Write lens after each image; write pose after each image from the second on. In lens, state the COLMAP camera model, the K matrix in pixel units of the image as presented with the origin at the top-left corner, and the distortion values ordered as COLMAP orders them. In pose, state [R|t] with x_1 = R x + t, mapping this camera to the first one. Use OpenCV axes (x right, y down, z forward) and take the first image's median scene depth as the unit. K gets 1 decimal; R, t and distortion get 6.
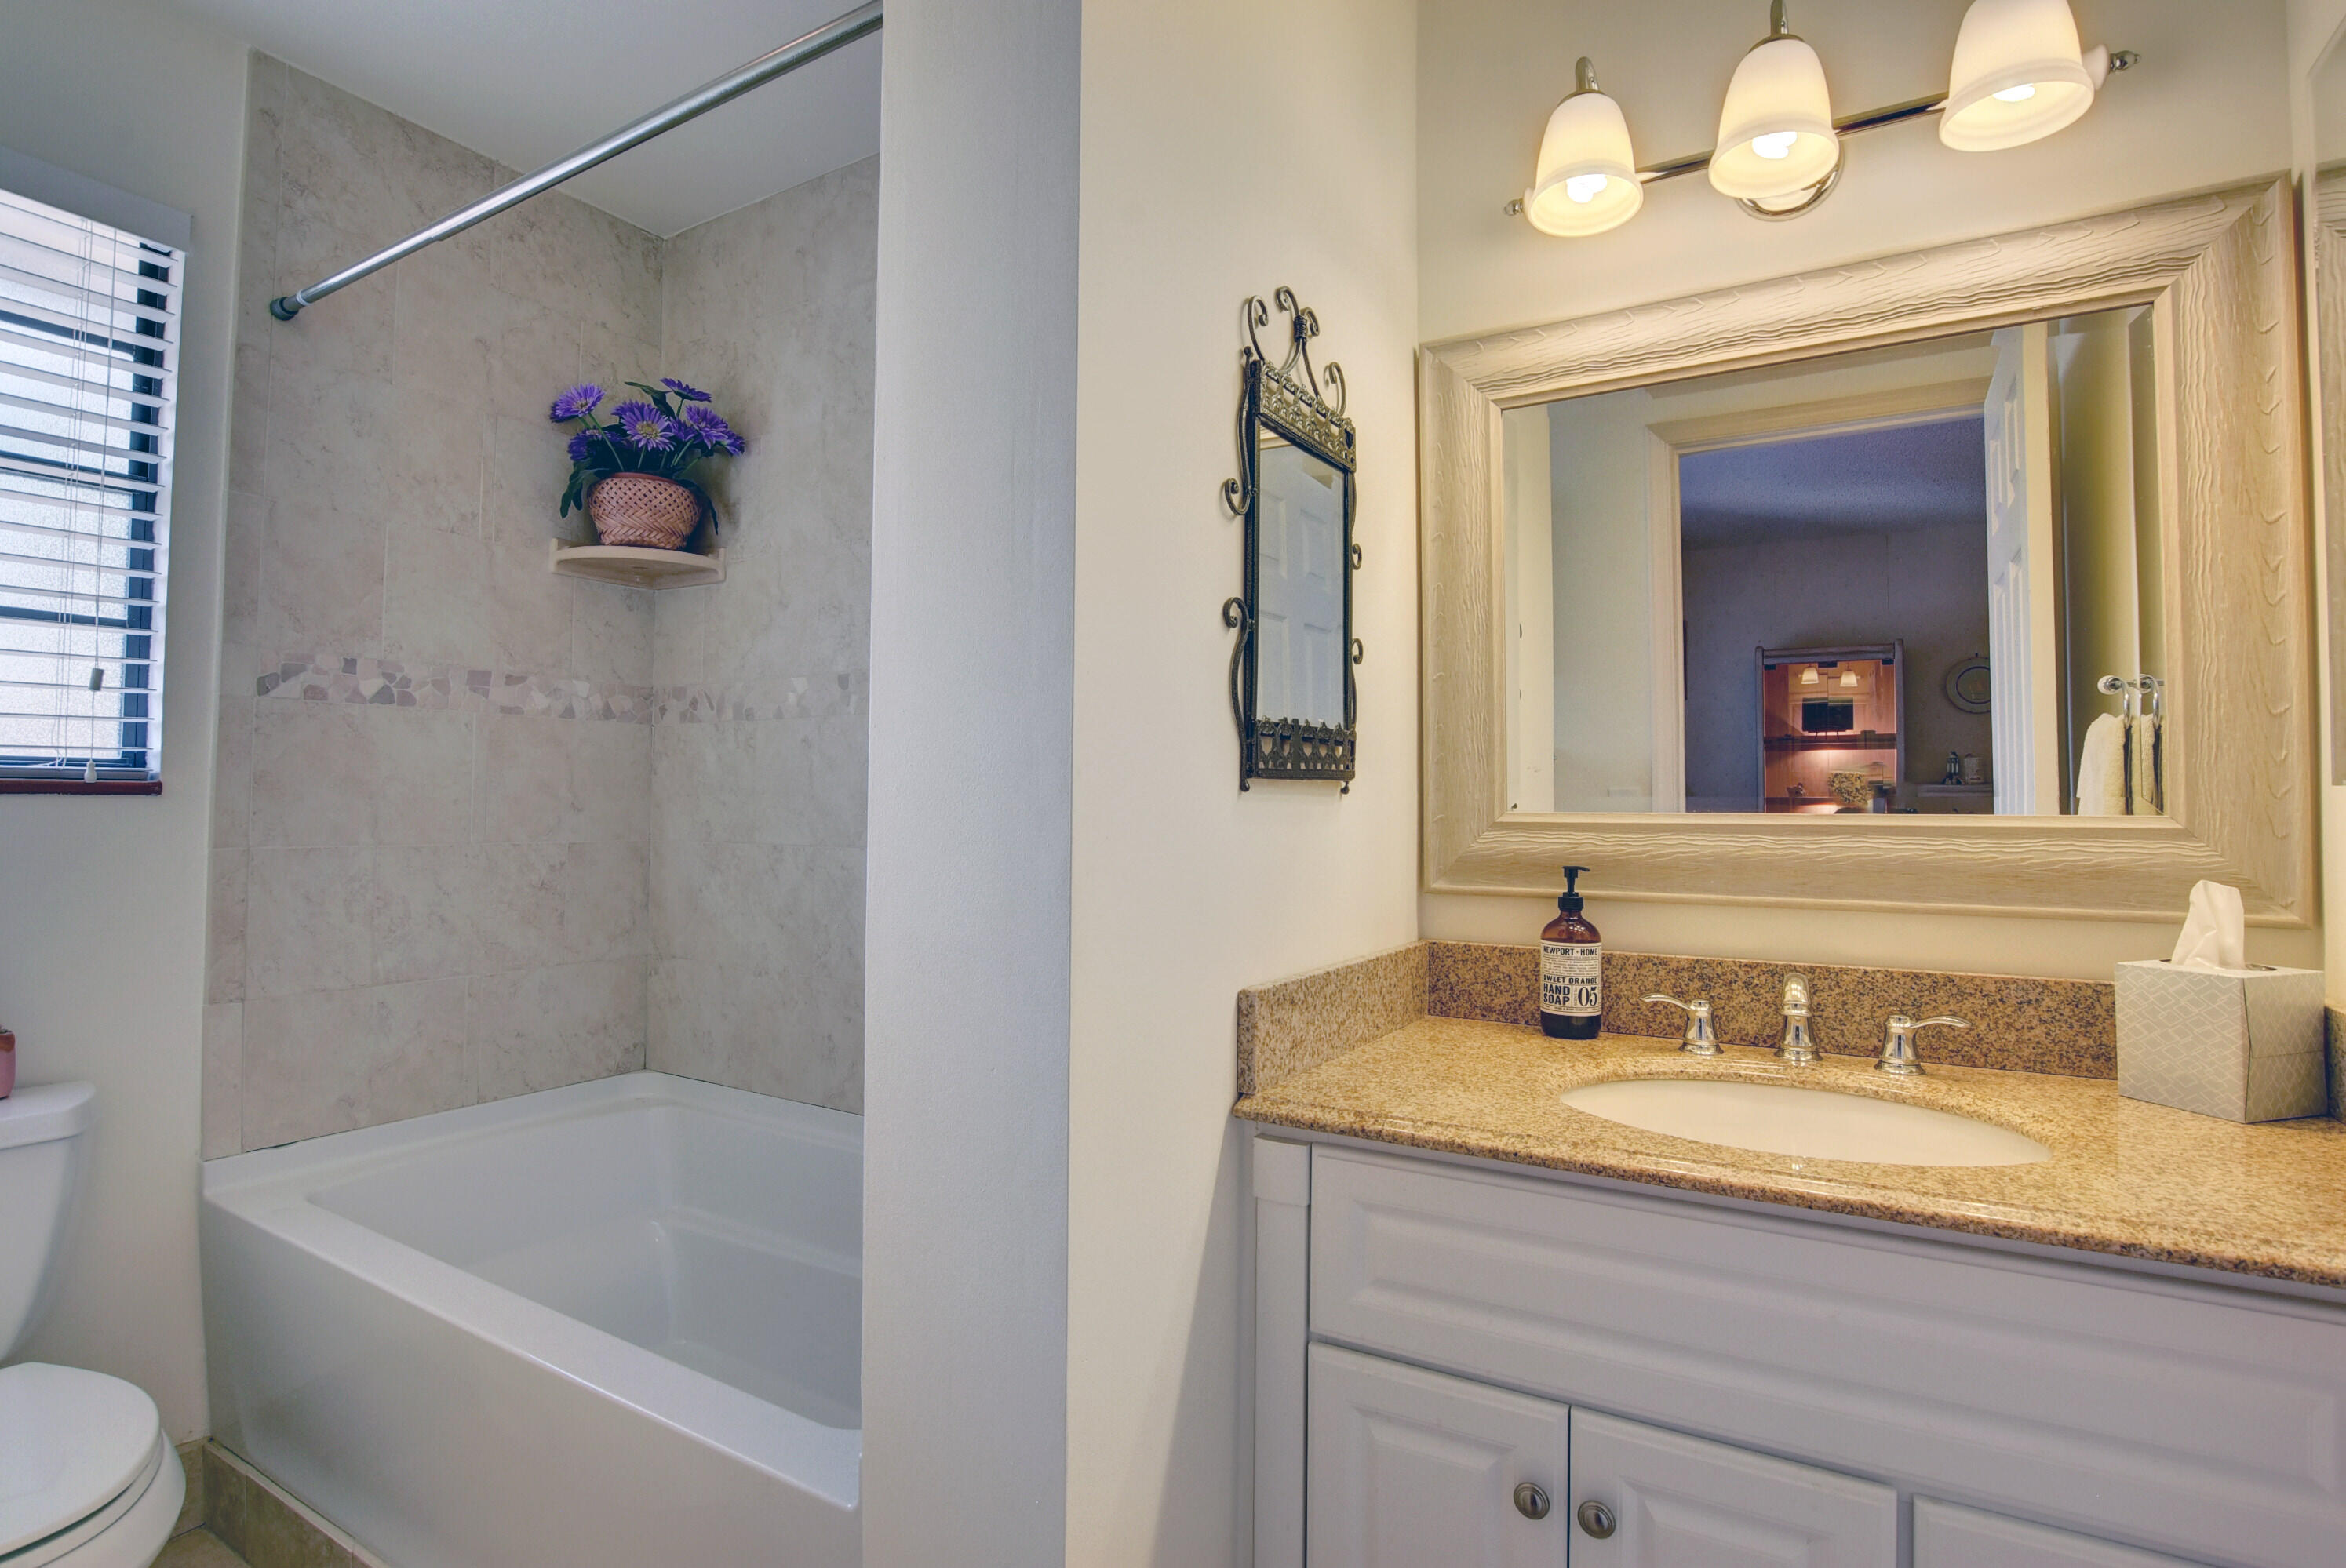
lens RADIAL K [[1140.8, 0, 1172.1], [0, 1140.8, 759.9], [0, 0, 1]] dist [-0.000829, -0.000186]
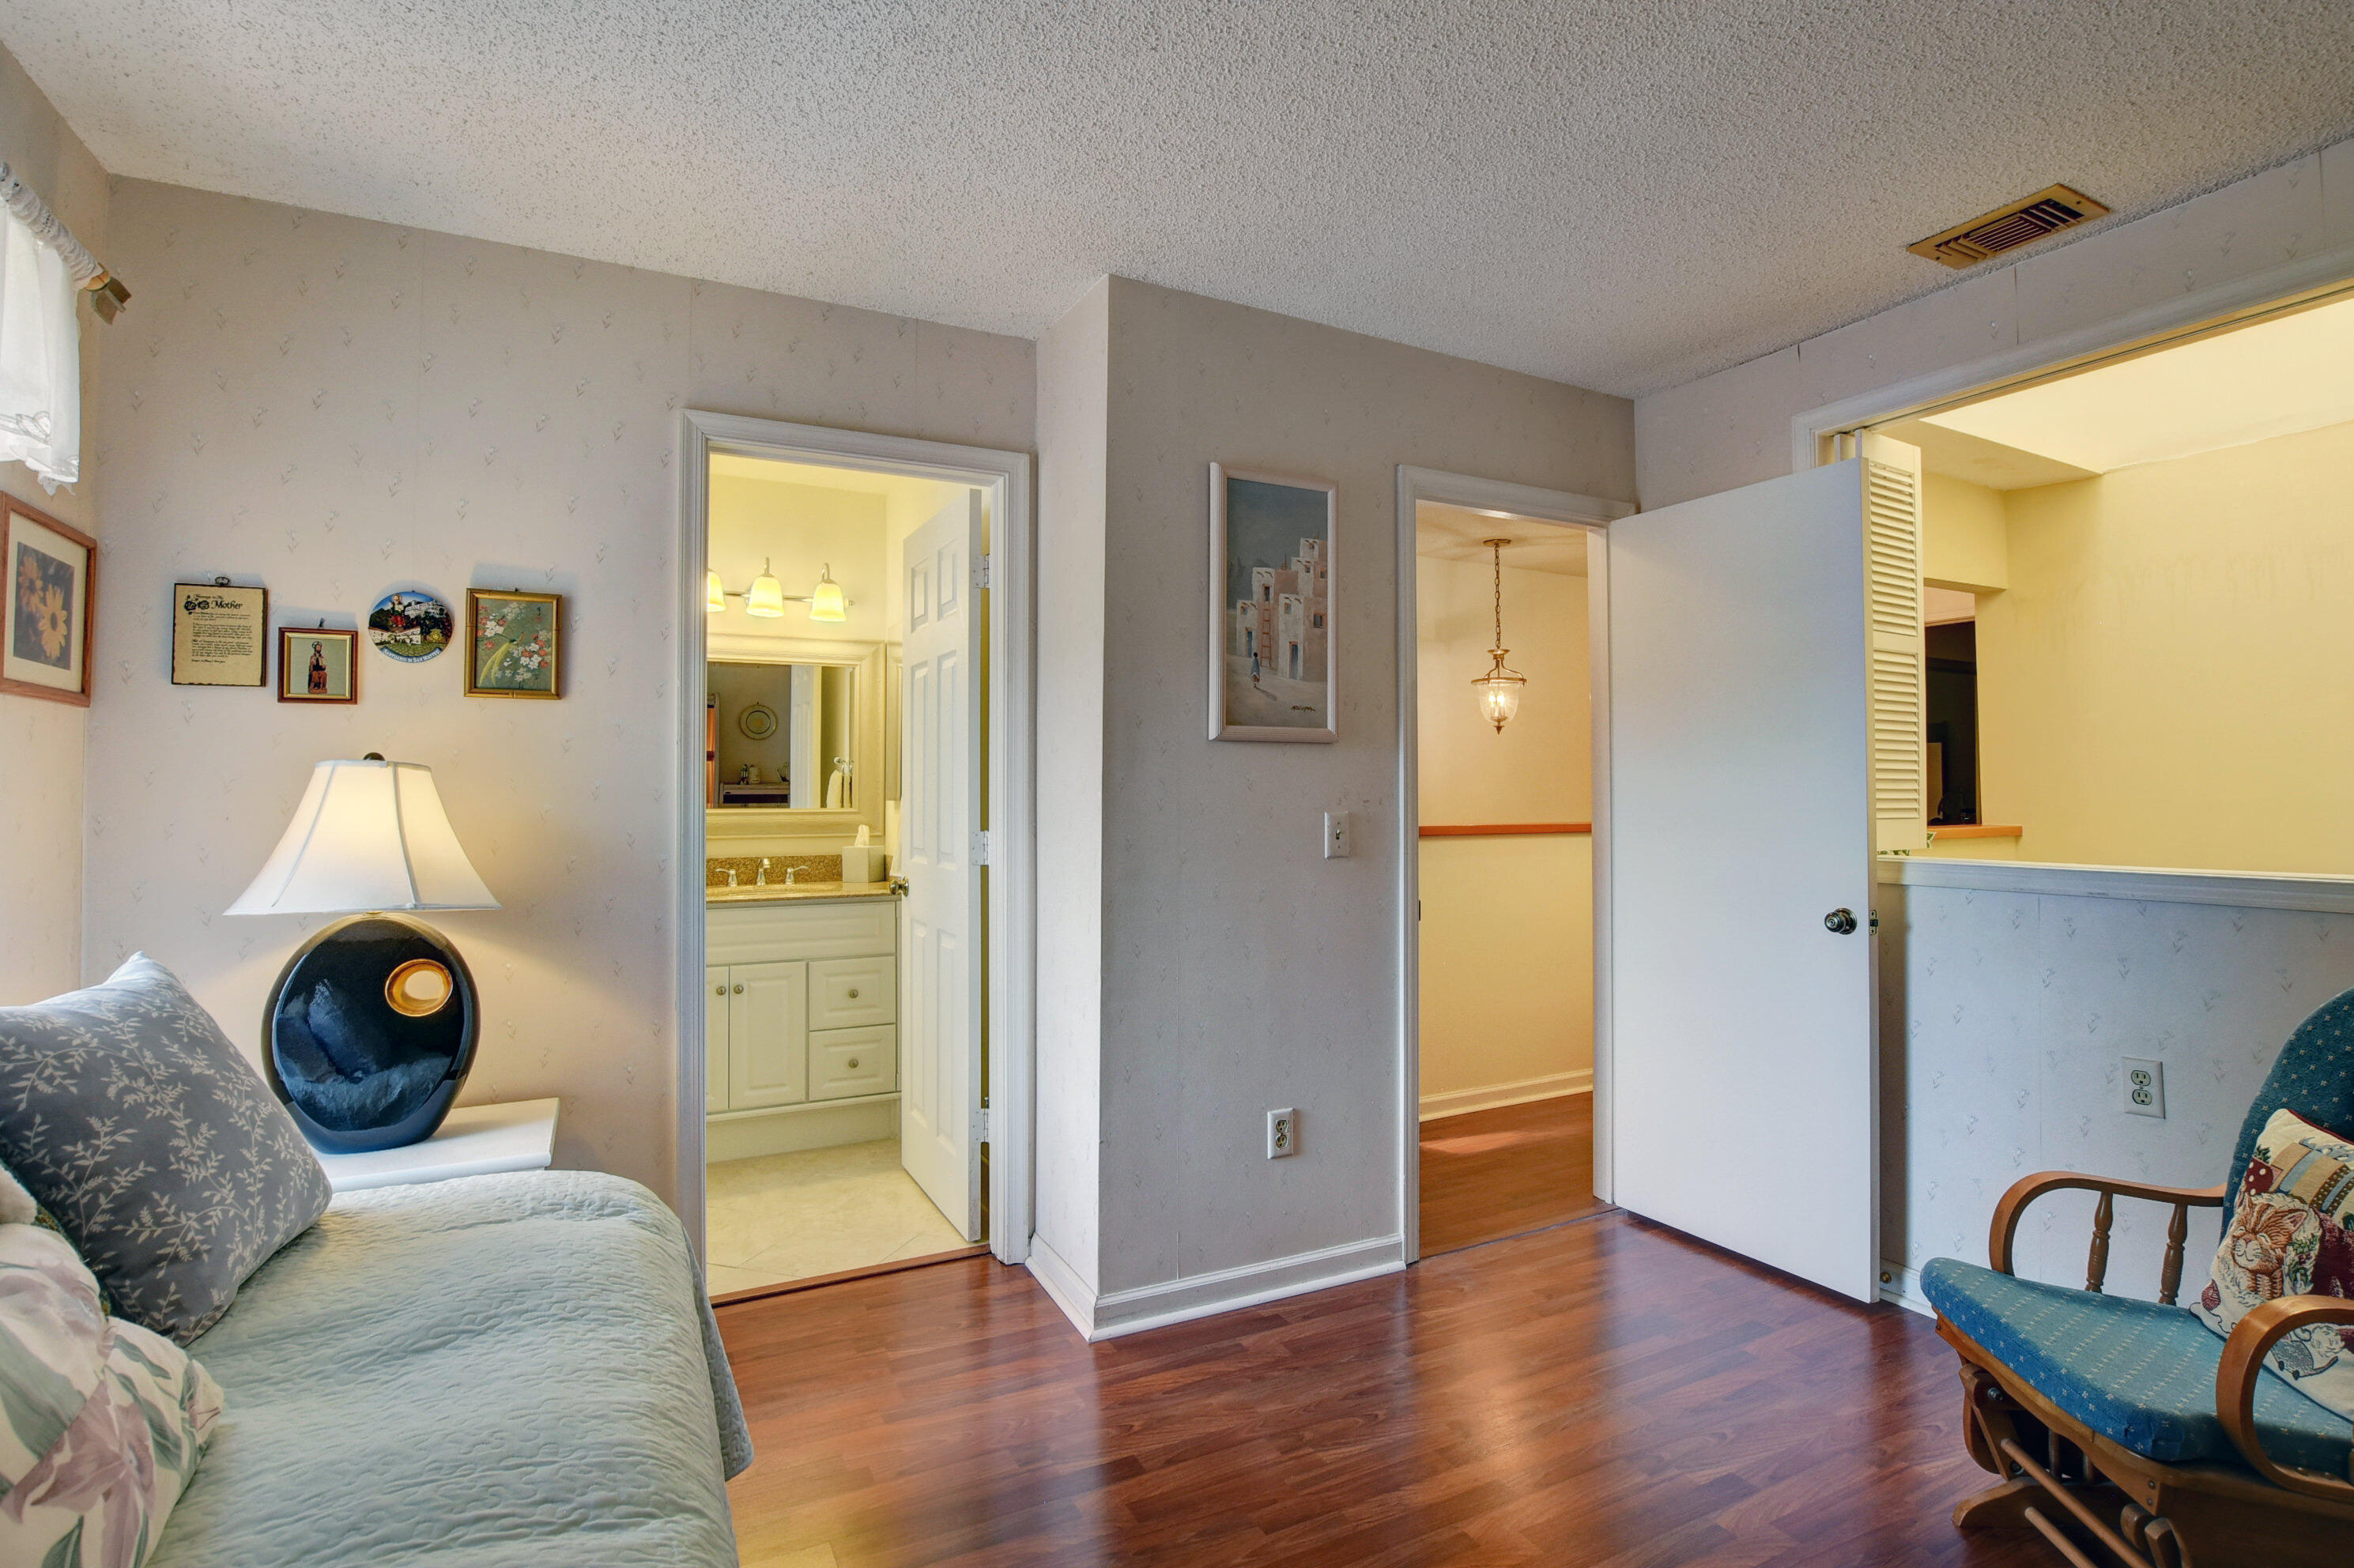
lens RADIAL K [[1144.7, 0, 1176.1], [0, 1144.7, 759.8], [0, 0, 1]] dist [-0.000829, -0.000186]
pose [[0.529641, 0.023990, 0.847883, -1.612272], [-0.027490, 0.999560, -0.011110, -0.084206], [-0.847777, -0.017424, 0.530067, -1.727725]]
